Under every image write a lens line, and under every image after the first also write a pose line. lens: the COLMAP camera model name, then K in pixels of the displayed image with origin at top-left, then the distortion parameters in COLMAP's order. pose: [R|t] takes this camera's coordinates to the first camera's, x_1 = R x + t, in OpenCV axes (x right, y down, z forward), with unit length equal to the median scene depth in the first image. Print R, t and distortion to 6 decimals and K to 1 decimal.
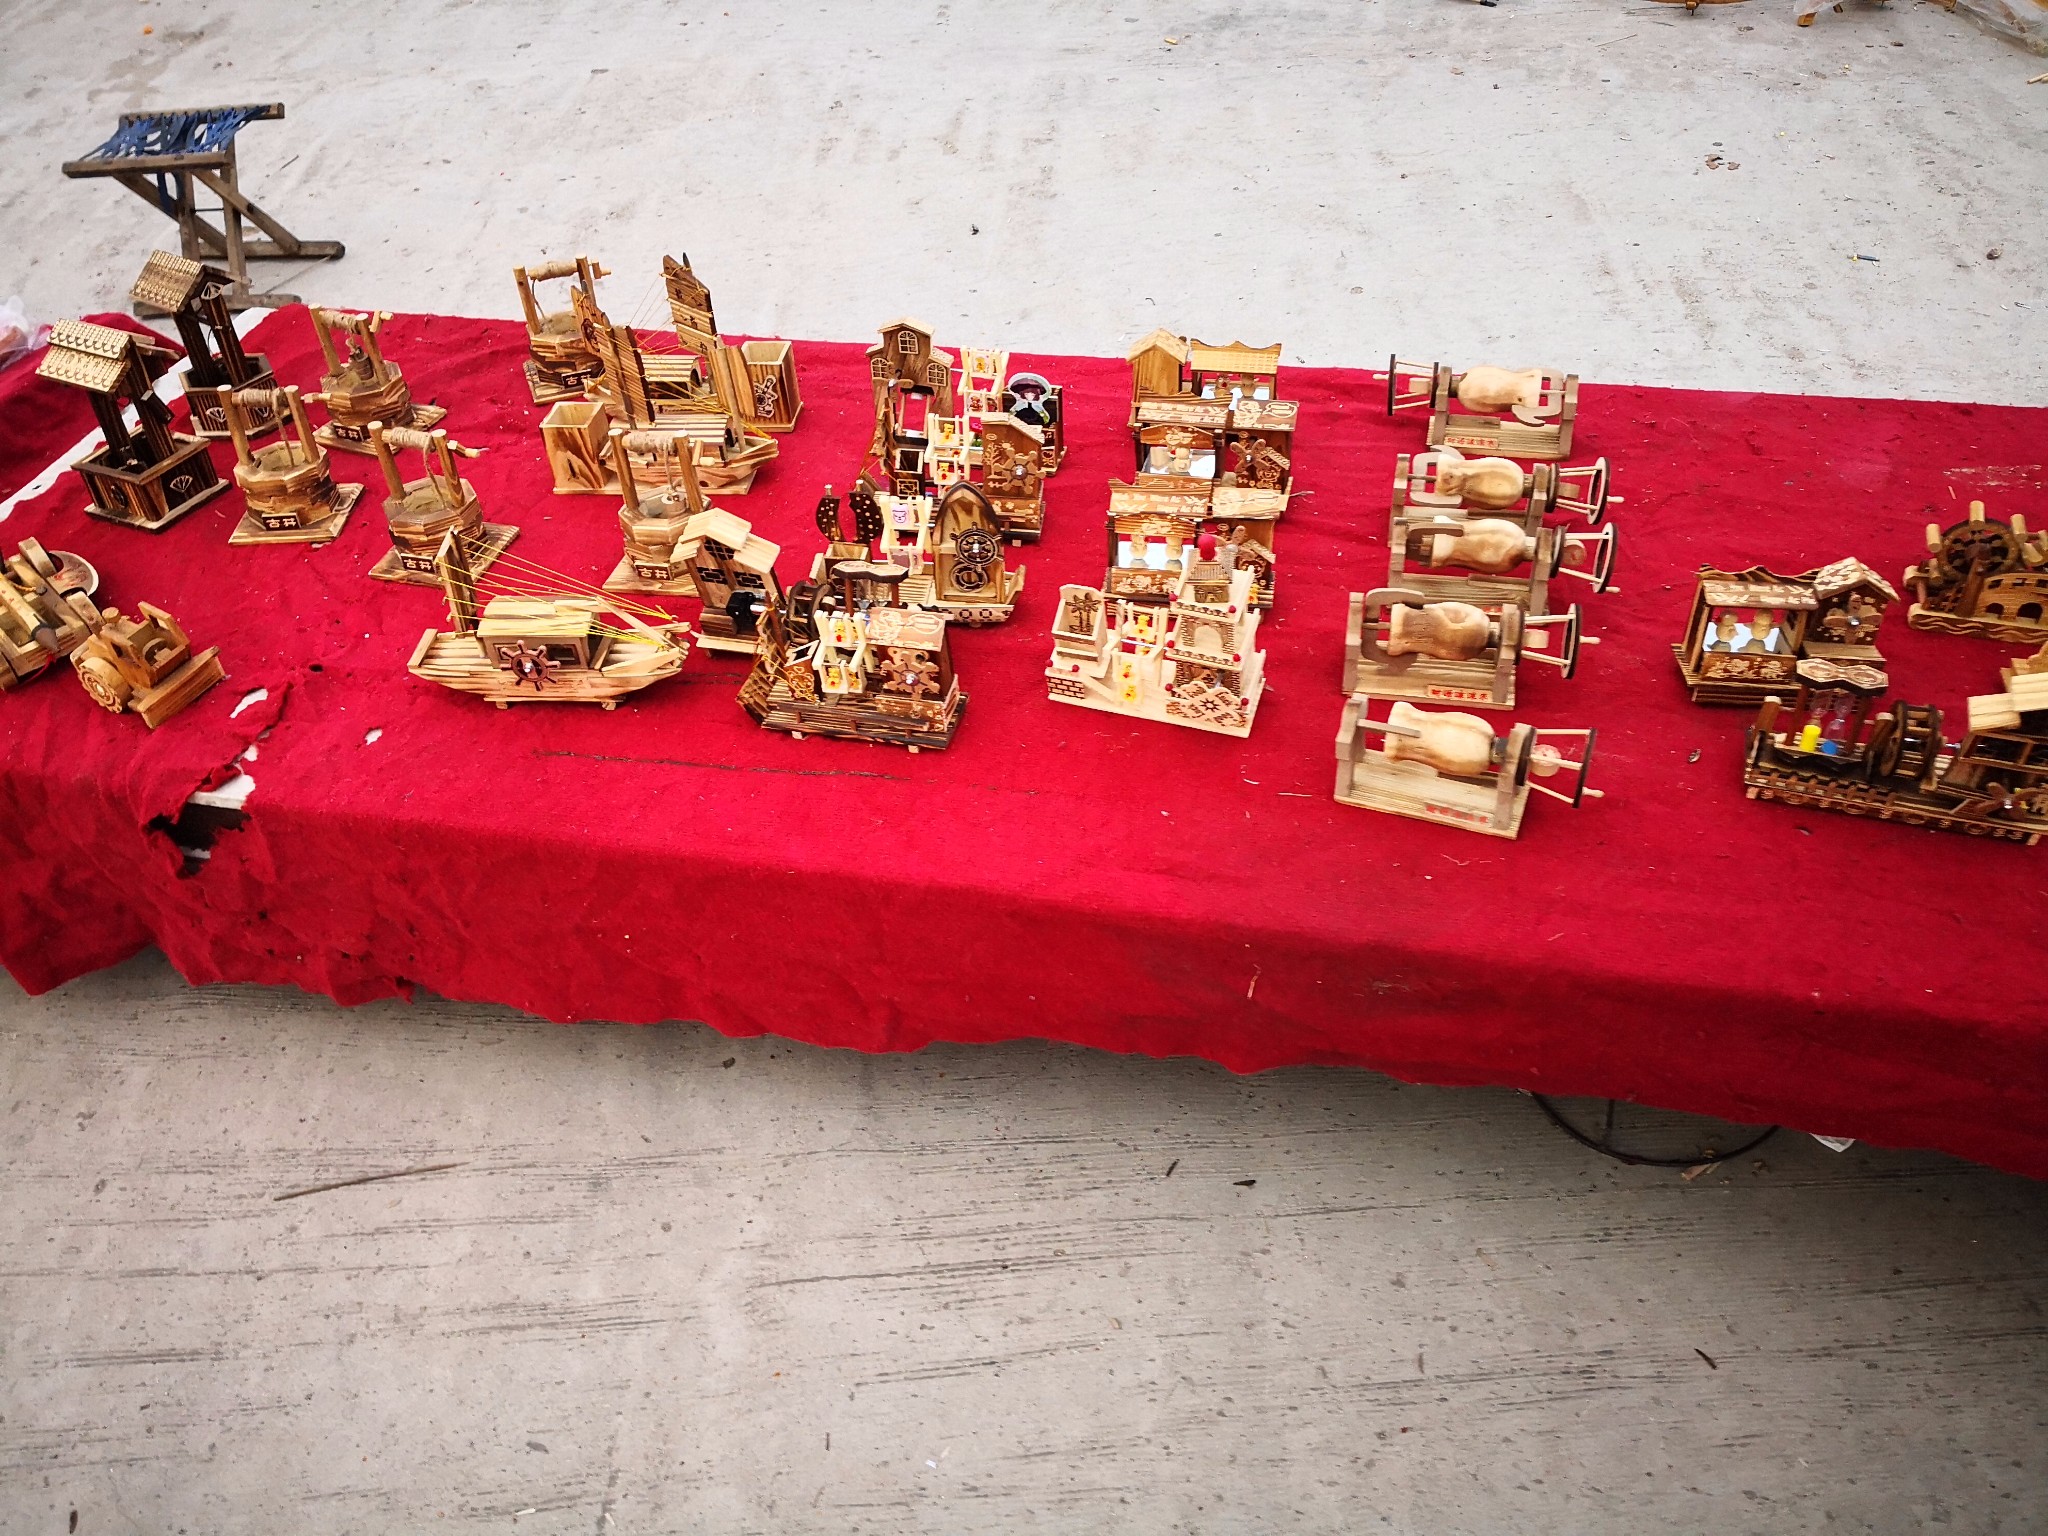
lens RADIAL K [[1681.5, 0, 1031.8], [0, 1681.5, 774.0], [0, 0, 1]] dist [0.009283, -0.000524]
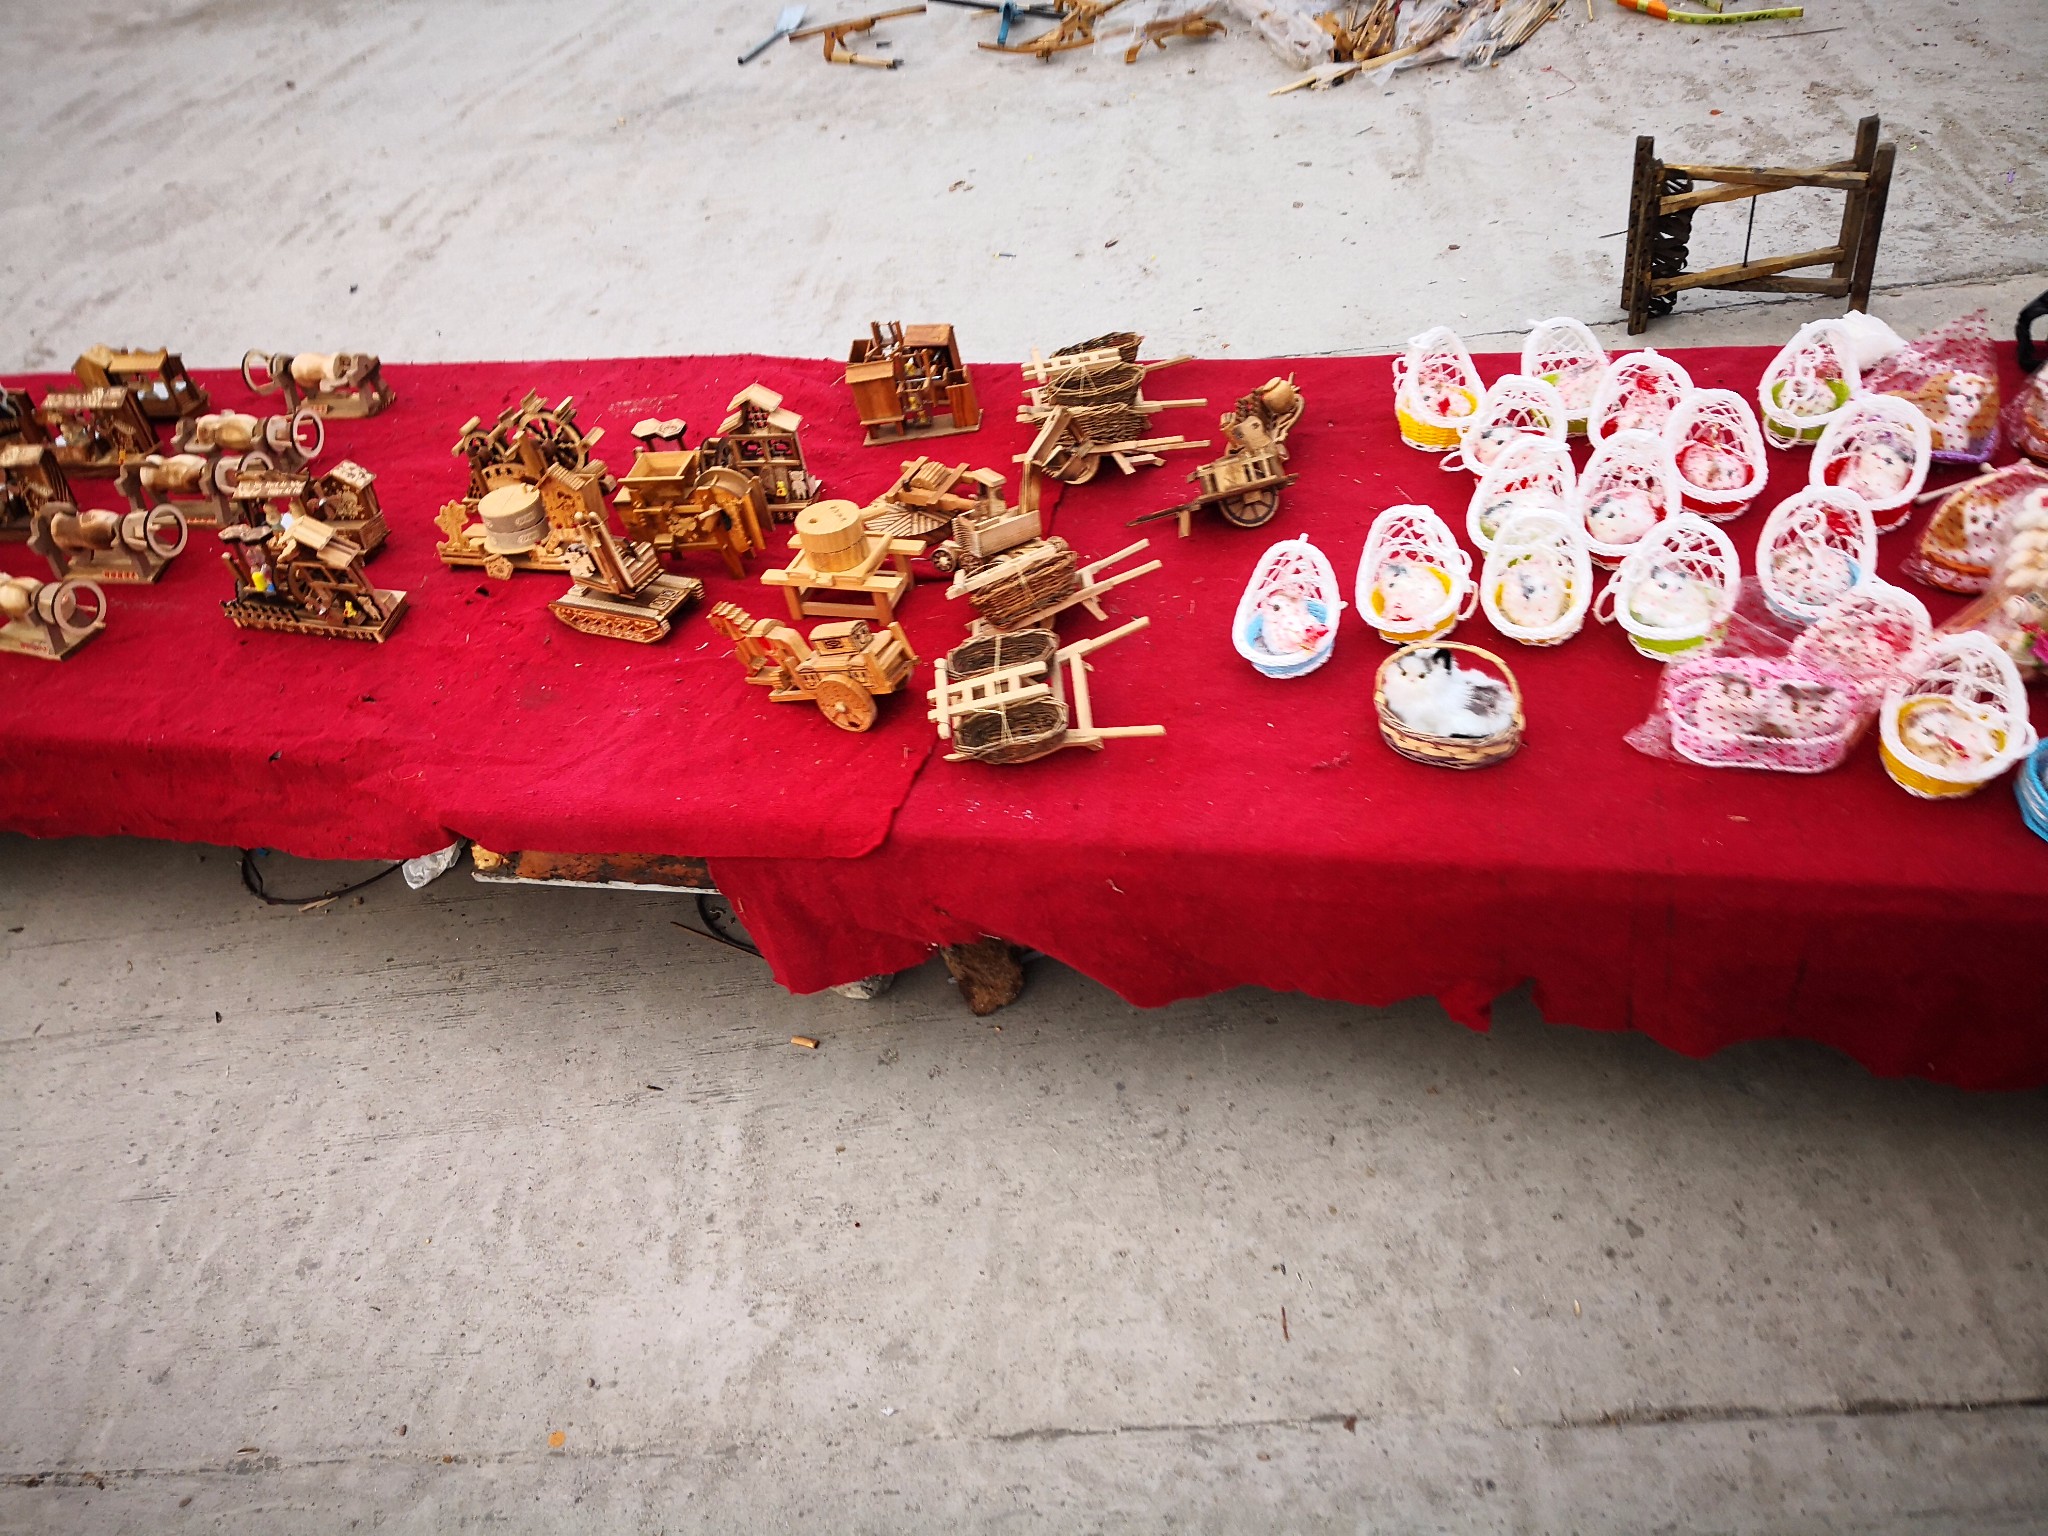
lens RADIAL K [[1681.5, 0, 1031.8], [0, 1681.5, 774.0], [0, 0, 1]] dist [0.009283, -0.000524]
pose [[0.992757, -0.047306, -0.110435, 0.991672], [0.042967, 0.998221, -0.041341, 0.180921], [0.112195, 0.036297, 0.993023, -0.280810]]
